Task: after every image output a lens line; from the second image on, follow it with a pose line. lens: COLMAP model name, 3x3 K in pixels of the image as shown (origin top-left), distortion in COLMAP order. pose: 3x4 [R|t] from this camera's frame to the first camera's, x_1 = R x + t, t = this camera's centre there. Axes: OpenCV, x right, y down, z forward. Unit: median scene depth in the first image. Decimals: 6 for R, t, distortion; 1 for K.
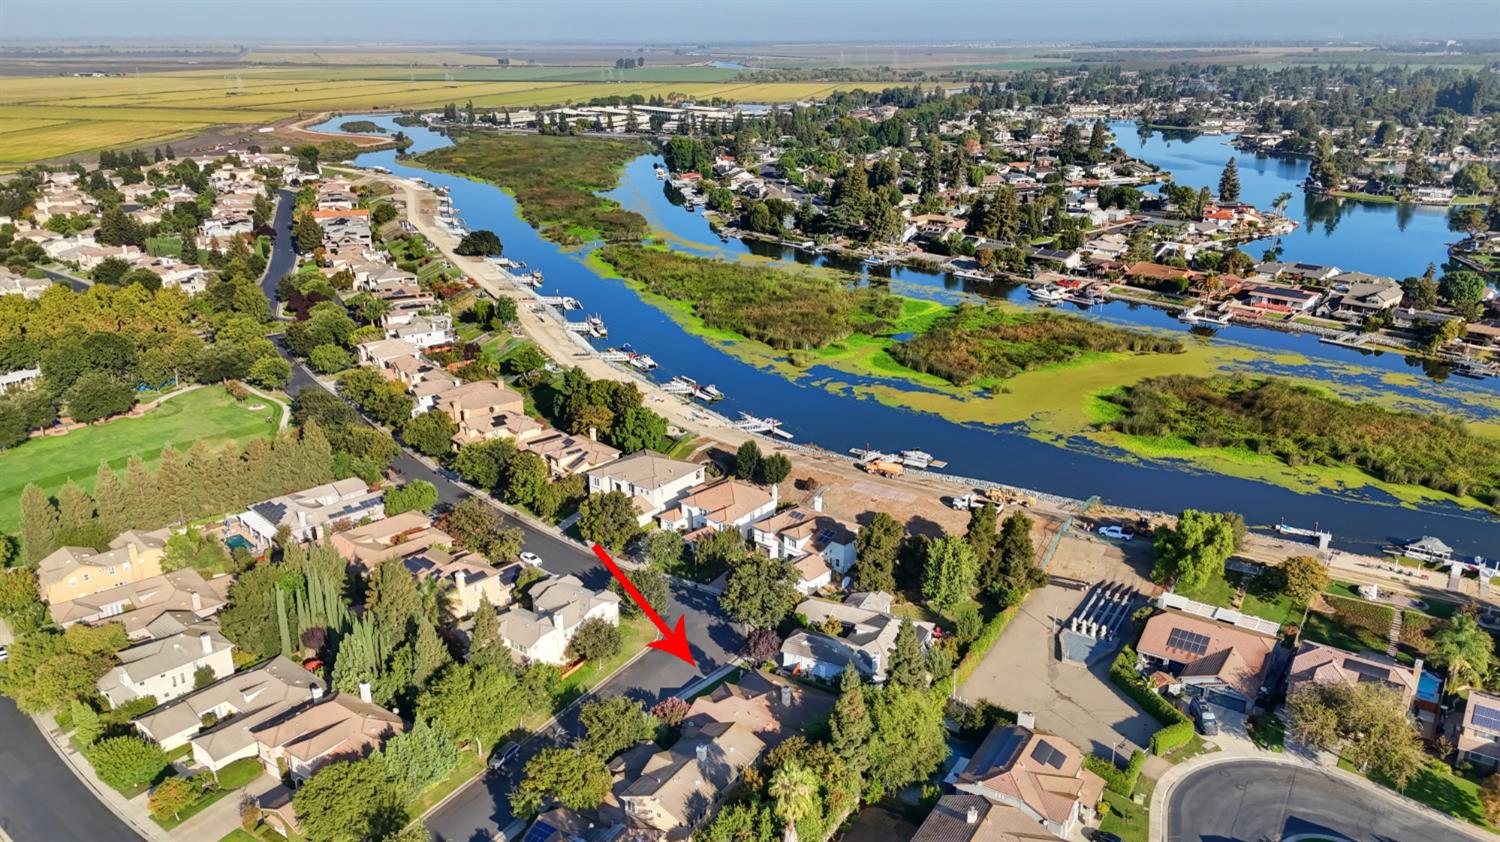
lens RADIAL K [[1062.5, 0, 748.3], [0, 1062.5, 425.9], [0, 0, 1]] dist [0.032448, -0.034245]
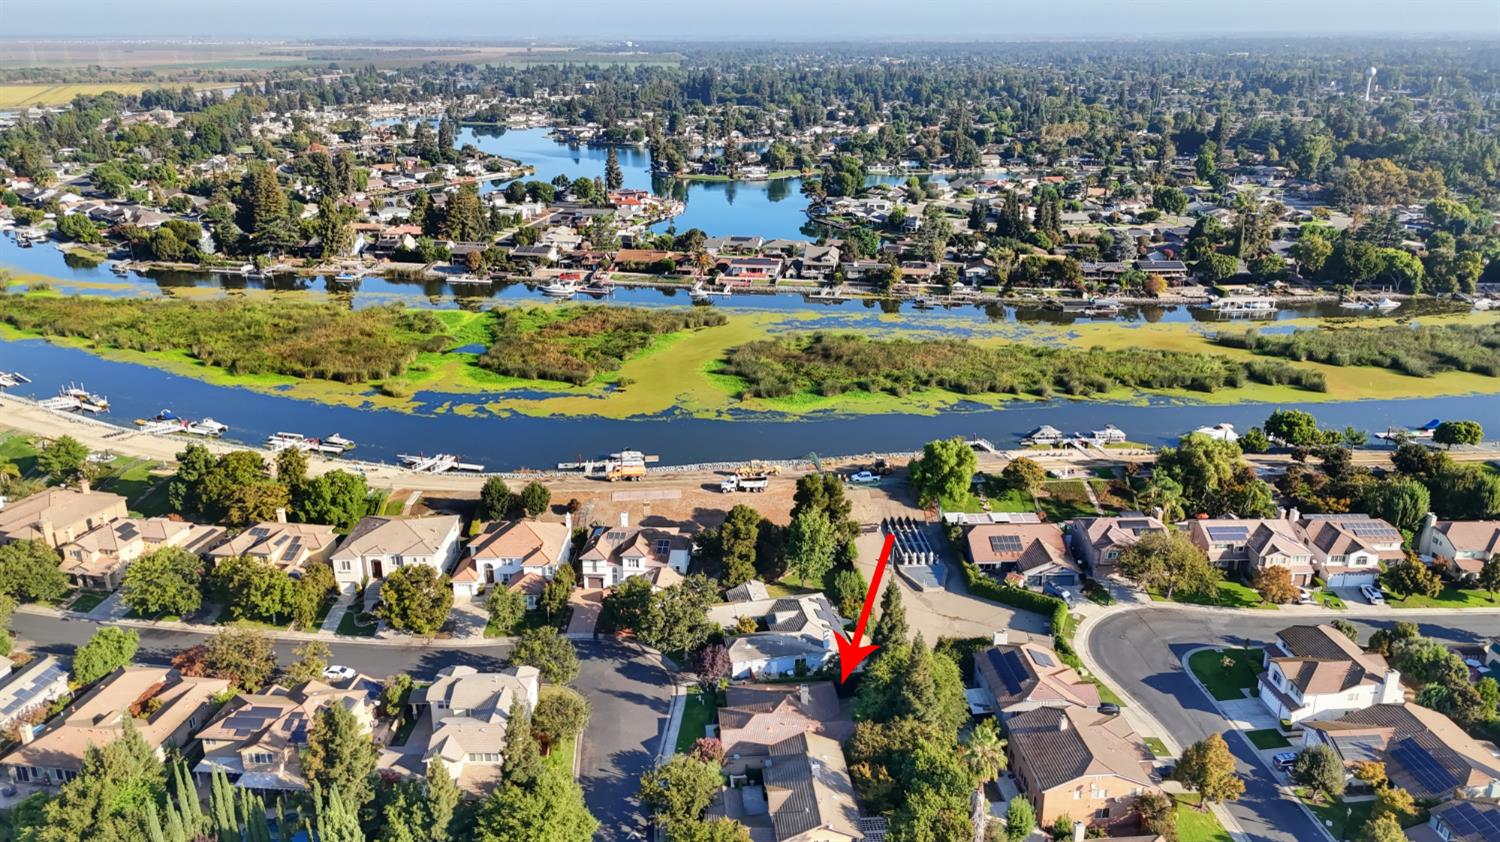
lens RADIAL K [[1062.5, 0, 751.8], [0, 1062.5, 419.2], [0, 0, 1]] dist [0.032448, -0.034245]
pose [[0.794989, -0.195568, 0.574235, -0.180766], [0.198073, 0.978410, 0.059000, -0.023846], [-0.573375, 0.066836, 0.816562, 0.065451]]
